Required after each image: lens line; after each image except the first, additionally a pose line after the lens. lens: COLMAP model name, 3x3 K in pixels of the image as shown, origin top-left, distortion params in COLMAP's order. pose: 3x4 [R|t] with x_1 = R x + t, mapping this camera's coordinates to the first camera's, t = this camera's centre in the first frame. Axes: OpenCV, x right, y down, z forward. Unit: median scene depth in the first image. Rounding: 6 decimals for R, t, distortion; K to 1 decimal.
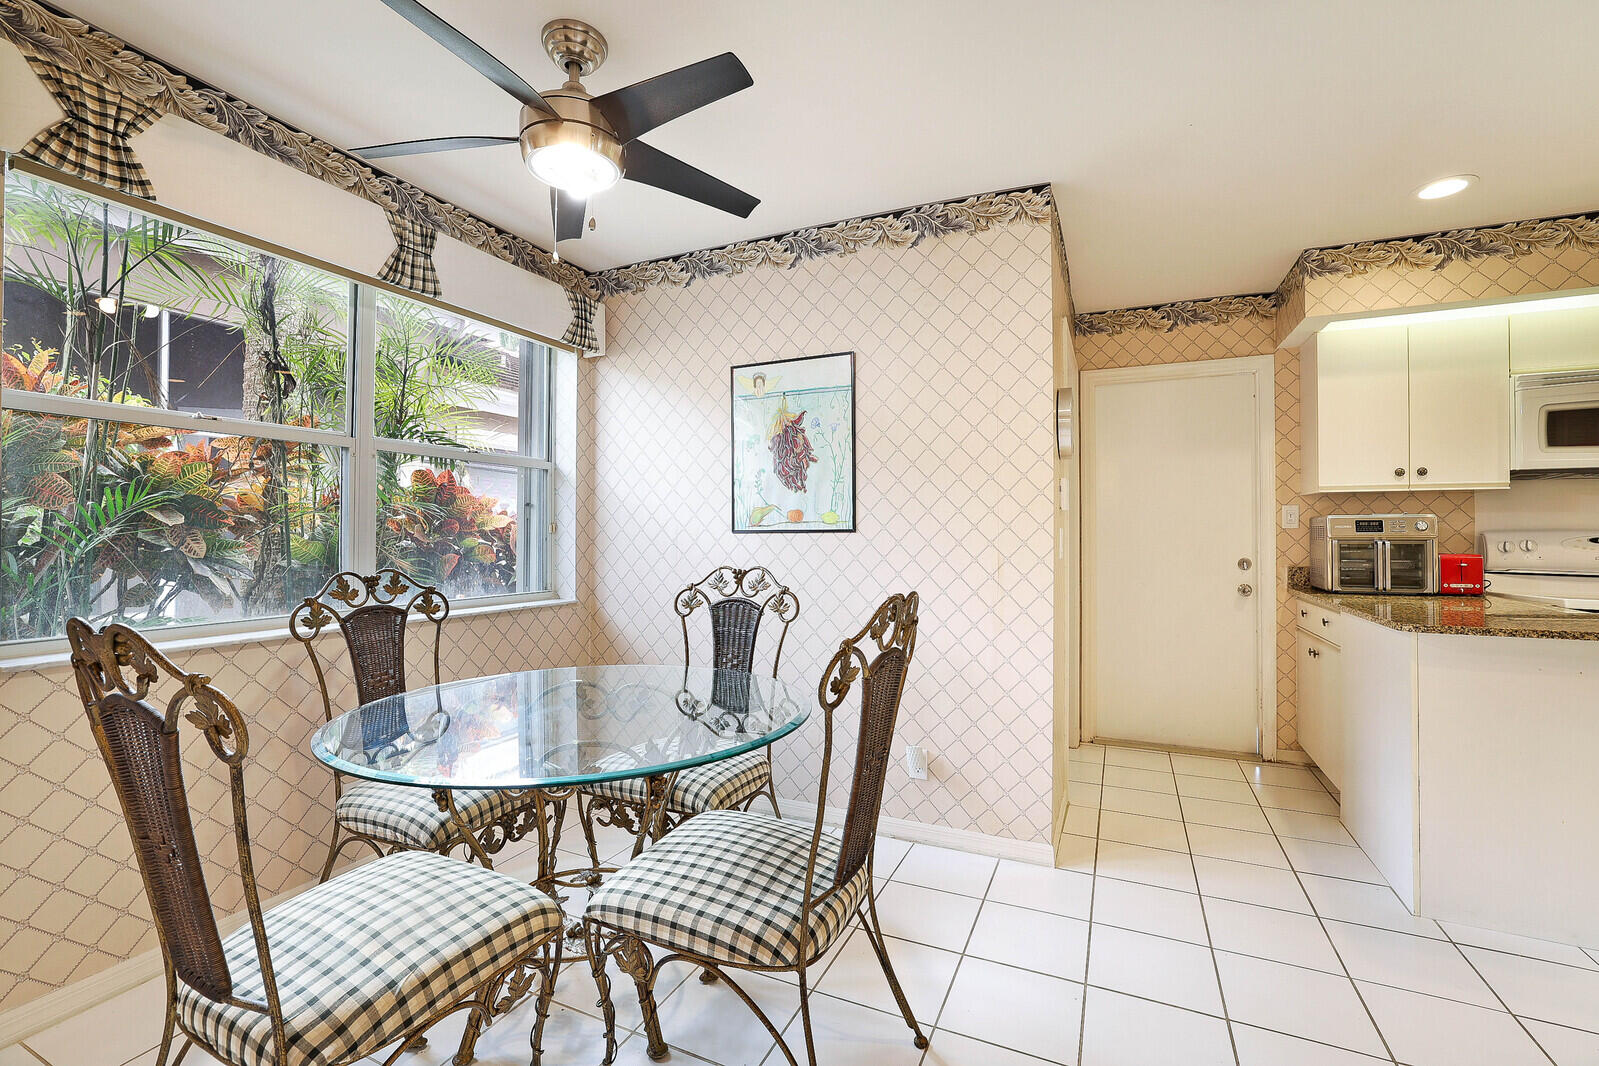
lens RADIAL K [[704.1, 0, 788.9], [0, 704.1, 527.2], [0, 0, 1]] dist [-0.038645, 0.013439]
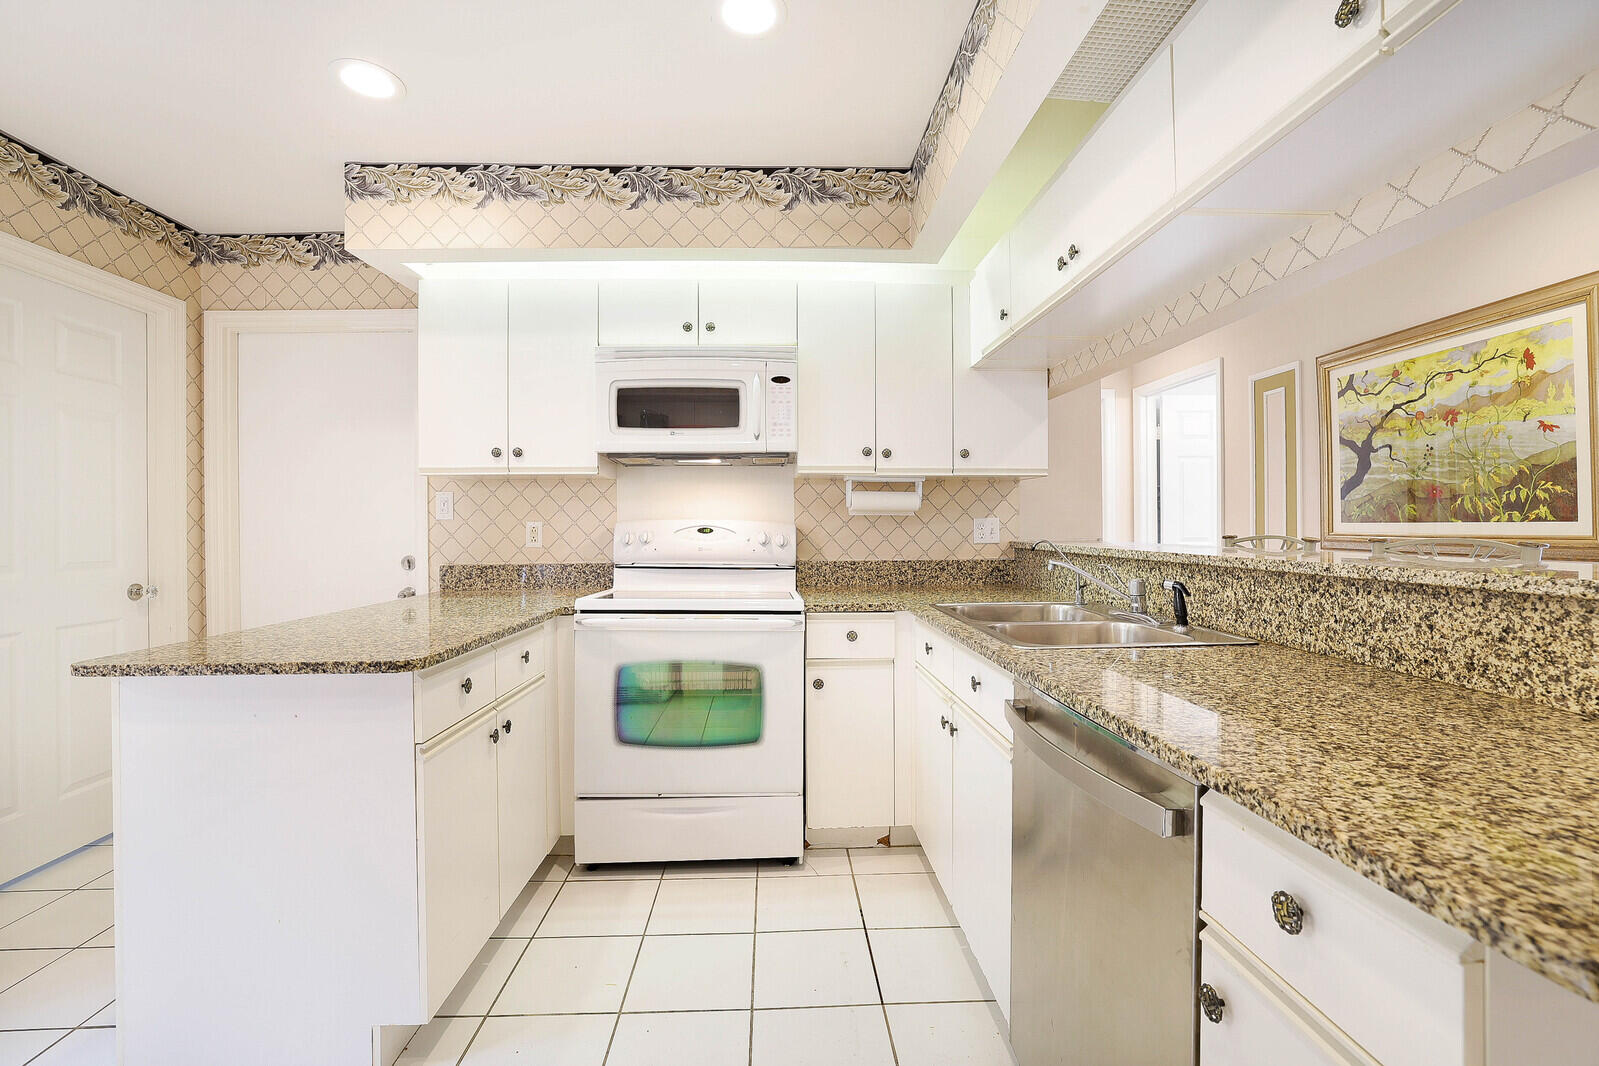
lens RADIAL K [[704.1, 0, 803.2], [0, 704.1, 526.3], [0, 0, 1]] dist [-0.038645, 0.013439]
pose [[0.888899, -0.008704, 0.458021, 0.821212], [0.003448, 0.999918, 0.012311, 0.001488], [-0.458091, -0.009364, 0.888856, 0.061405]]
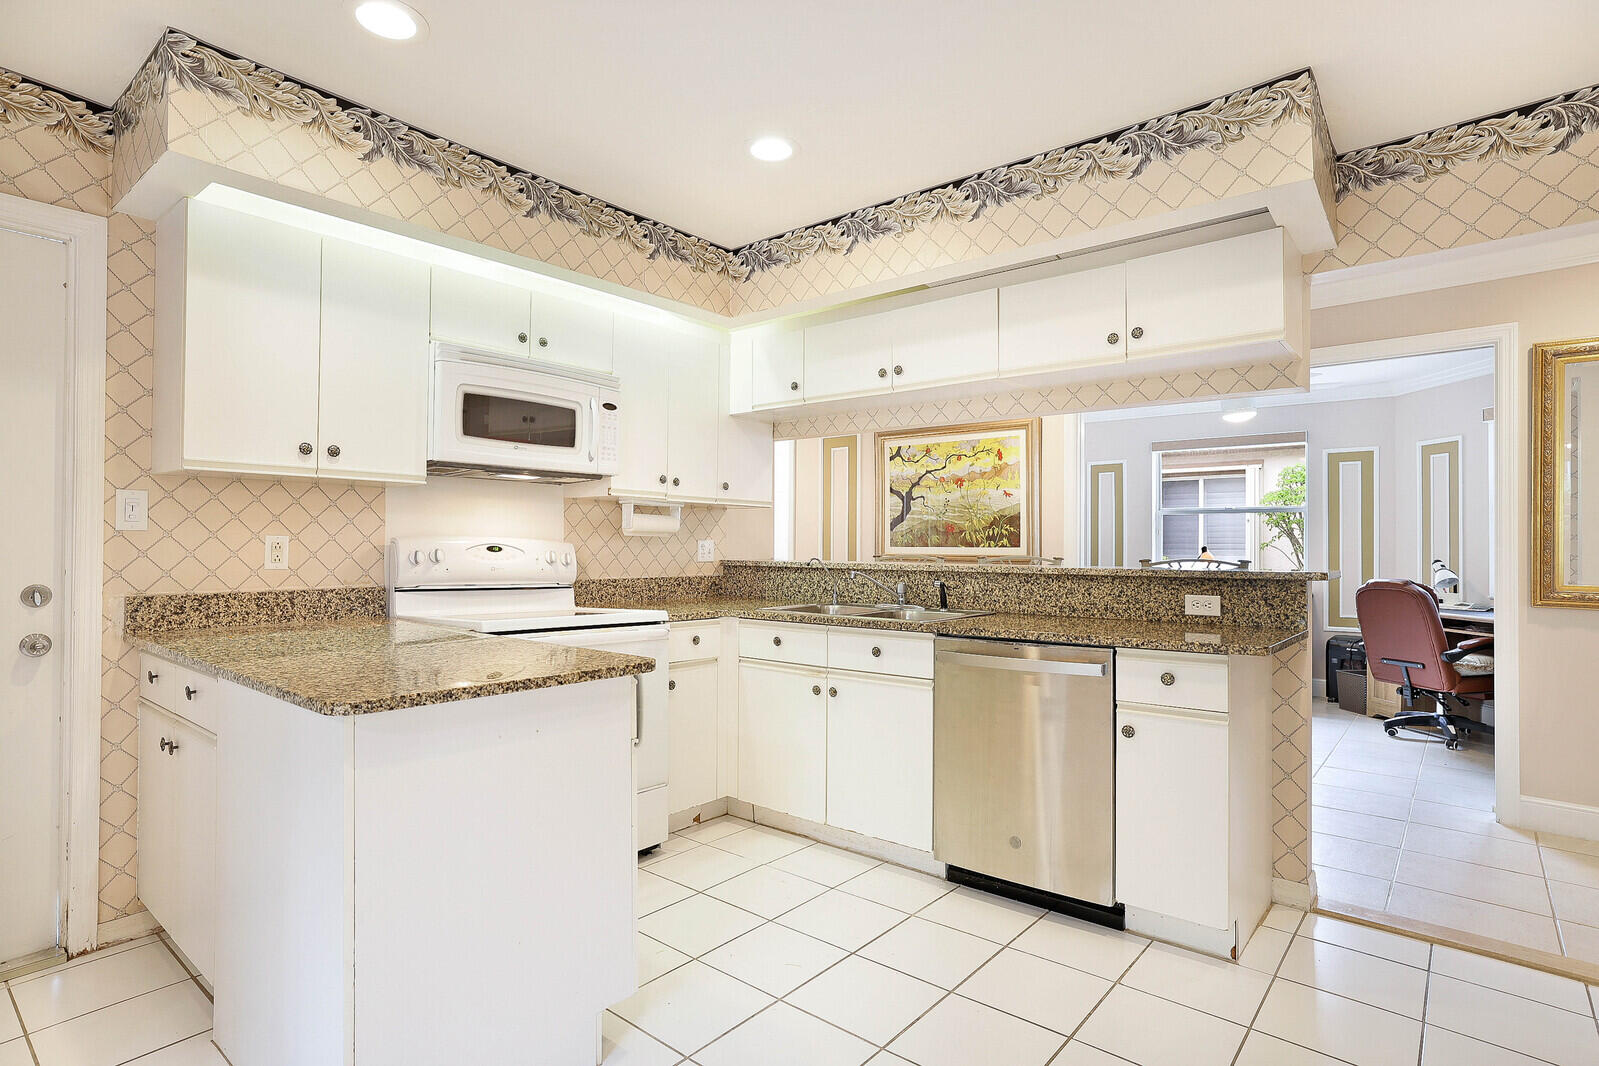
lens RADIAL K [[825.7, 0, 793.8], [0, 825.7, 535.1], [0, 0, 1]] dist [-0.013705, 0.012319]
pose [[0.266981, 0.012433, 0.963622, 0.238091], [-0.013680, 0.999865, -0.009111, 0.005390], [-0.963605, -0.010750, 0.267115, 0.320923]]
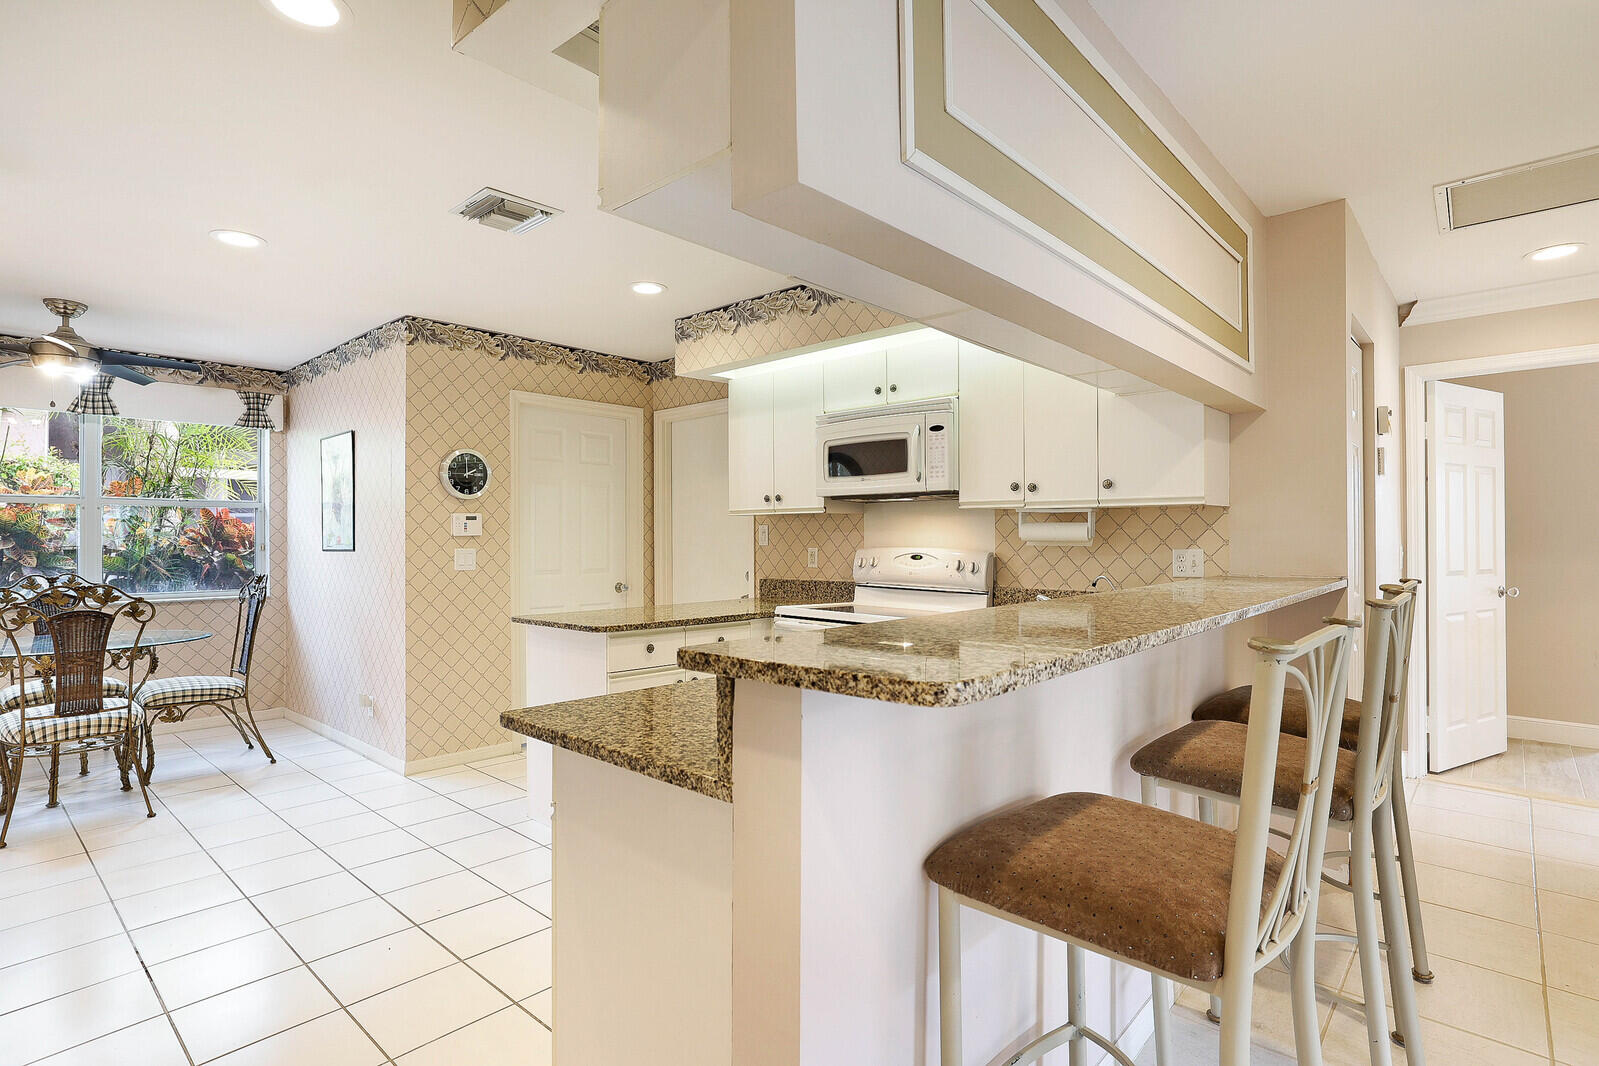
lens RADIAL K [[825.7, 0, 782.6], [0, 825.7, 539.9], [0, 0, 1]] dist [-0.013705, 0.012319]
pose [[0.947969, -0.005224, -0.318320, 1.348644], [0.009384, 0.999889, 0.011536, -0.025304], [0.318225, -0.013923, 0.947913, -0.324309]]
